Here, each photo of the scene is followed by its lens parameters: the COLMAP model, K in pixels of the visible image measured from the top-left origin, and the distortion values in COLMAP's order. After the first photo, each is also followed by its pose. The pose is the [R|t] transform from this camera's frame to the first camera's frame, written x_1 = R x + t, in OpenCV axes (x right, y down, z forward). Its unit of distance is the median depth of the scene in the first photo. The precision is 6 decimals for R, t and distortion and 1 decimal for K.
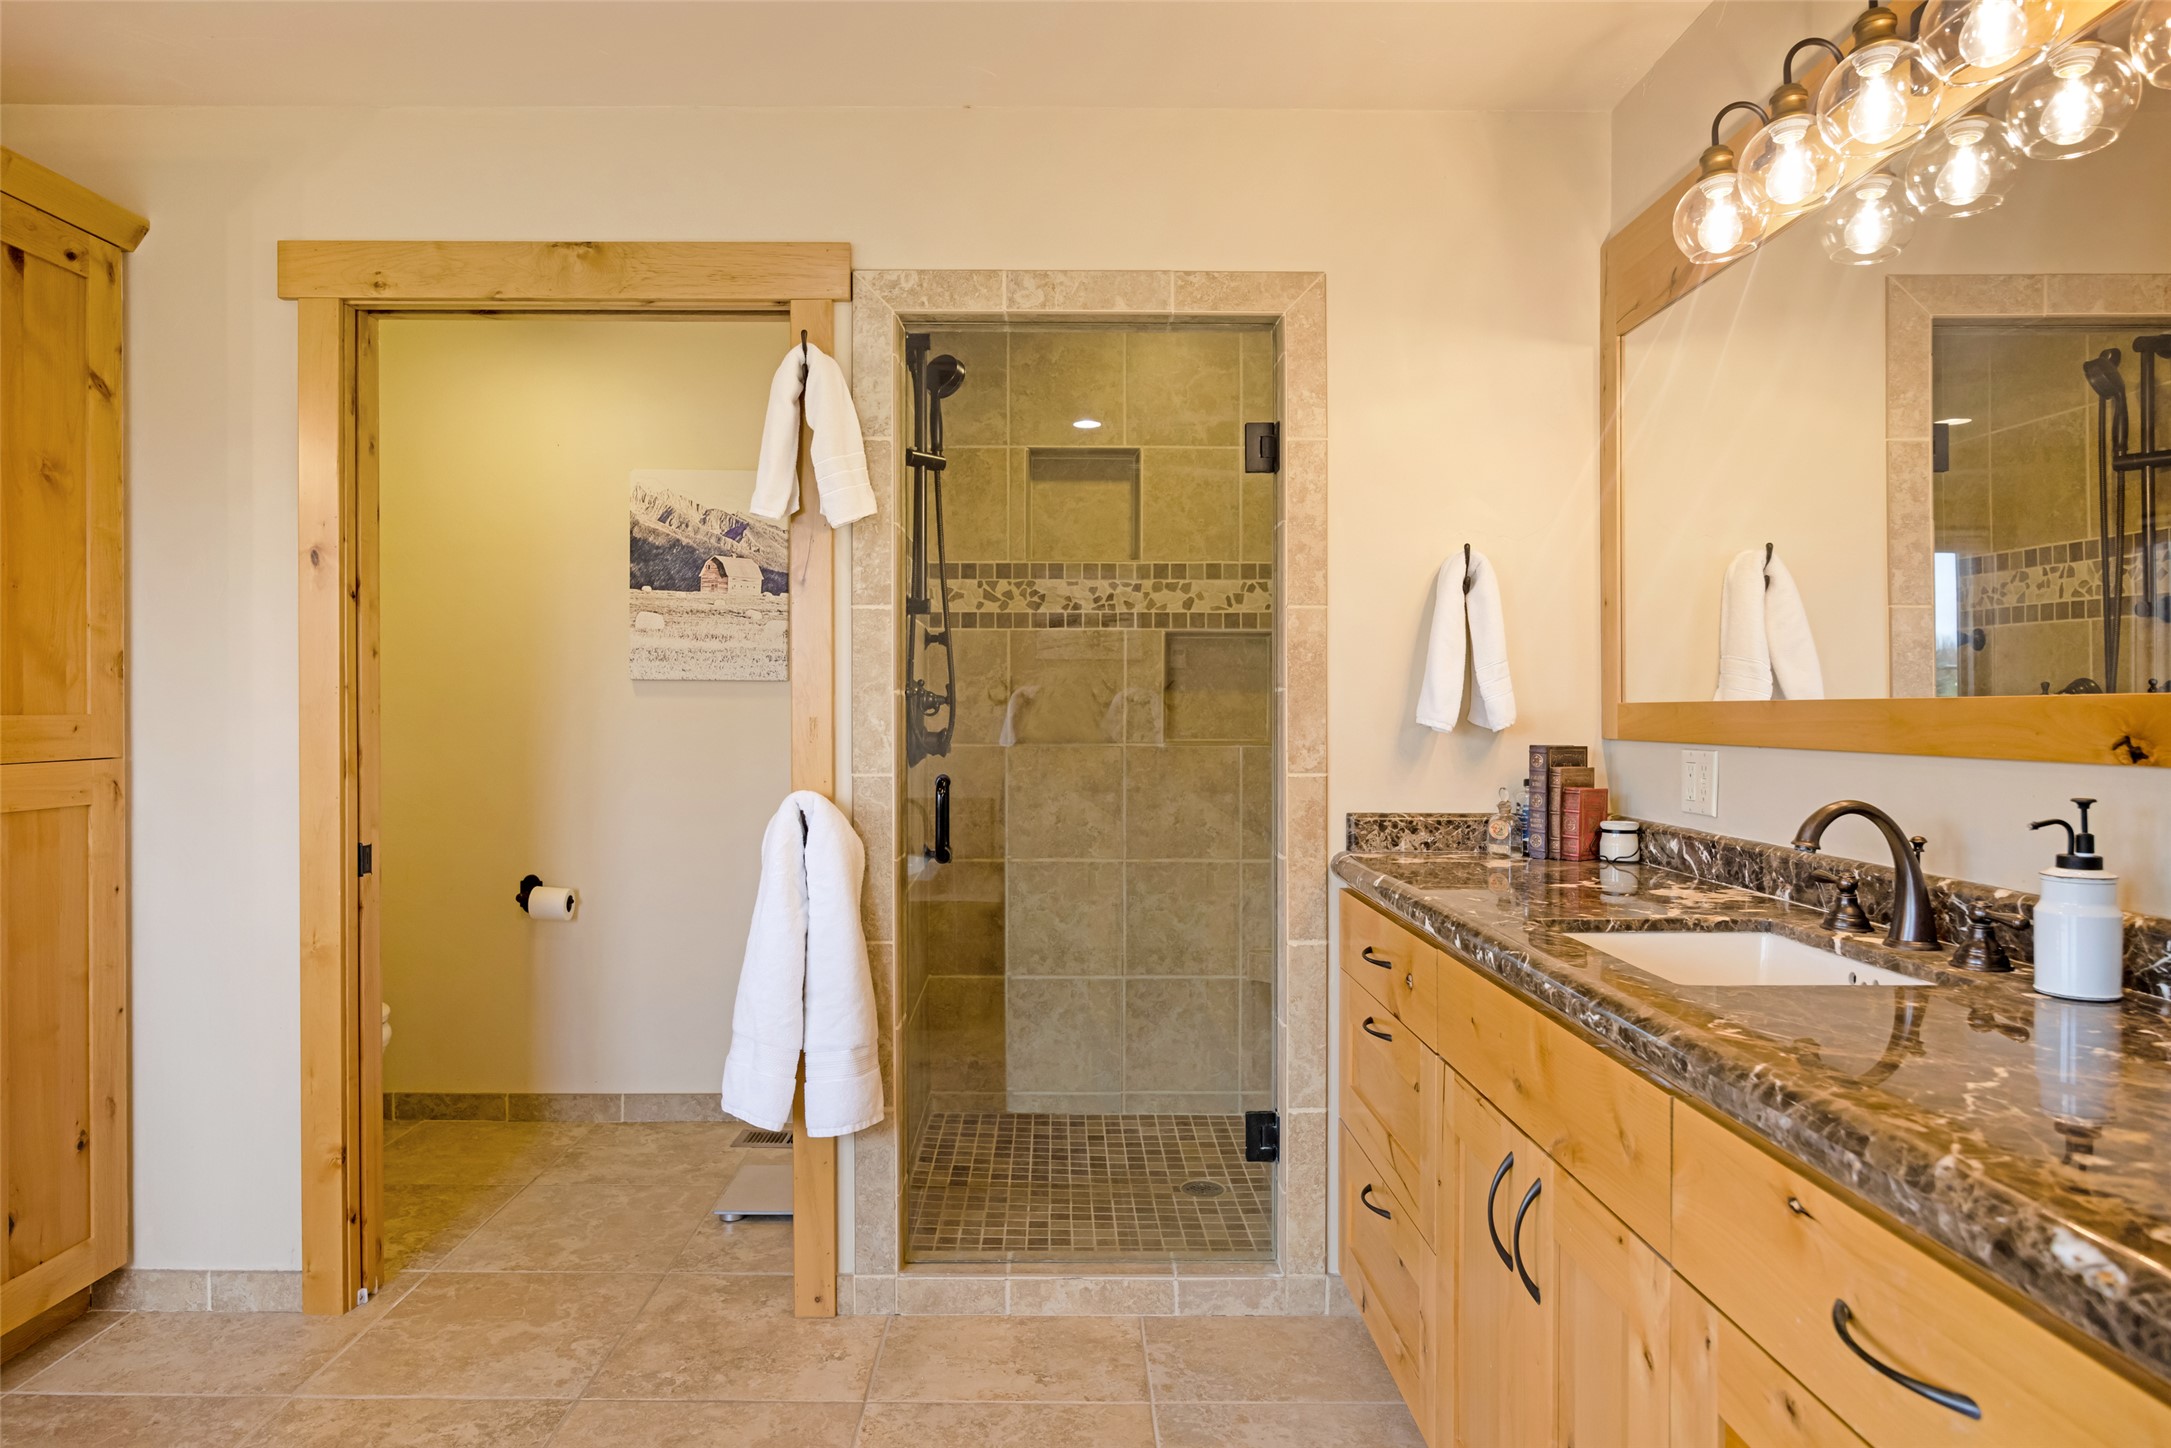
lens RADIAL K [[1301.7, 0, 1096.2], [0, 1301.7, 712.7], [0, 0, 1]] dist [-0.007197, -0.000807]
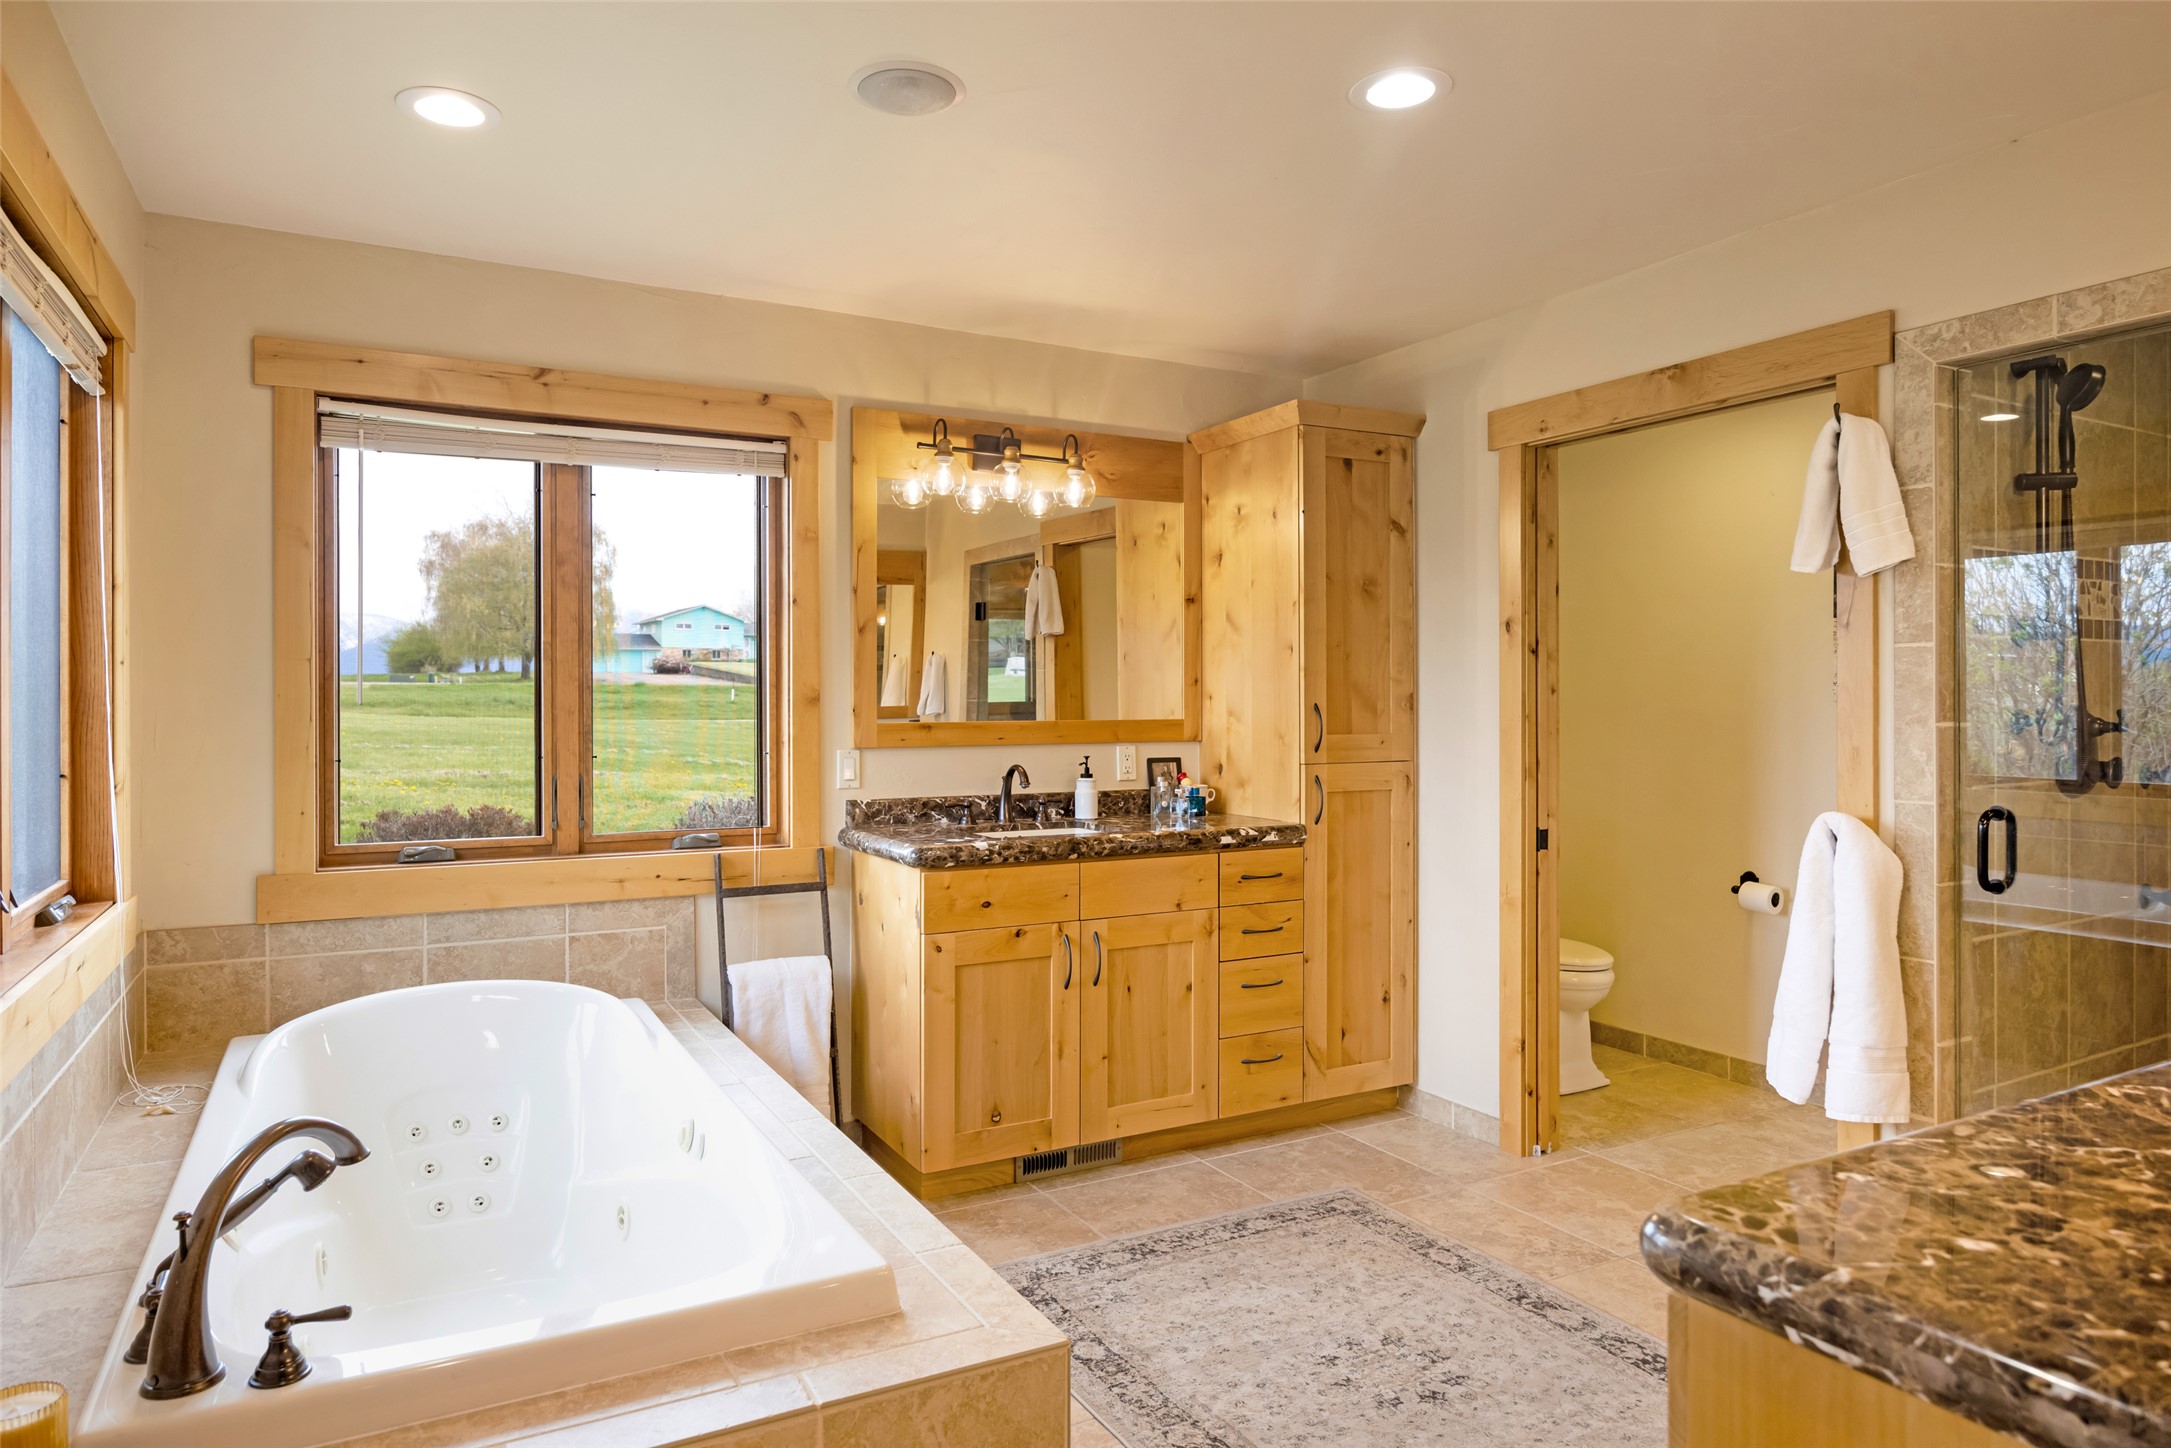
lens RADIAL K [[1301.7, 0, 1073.1], [0, 1301.7, 706.5], [0, 0, 1]] dist [-0.007197, -0.000807]
pose [[0.476699, -0.000327, -0.879067, 0.437633], [-0.001344, 0.999998, -0.001101, -0.028714], [0.879066, 0.001706, 0.476698, -0.113996]]
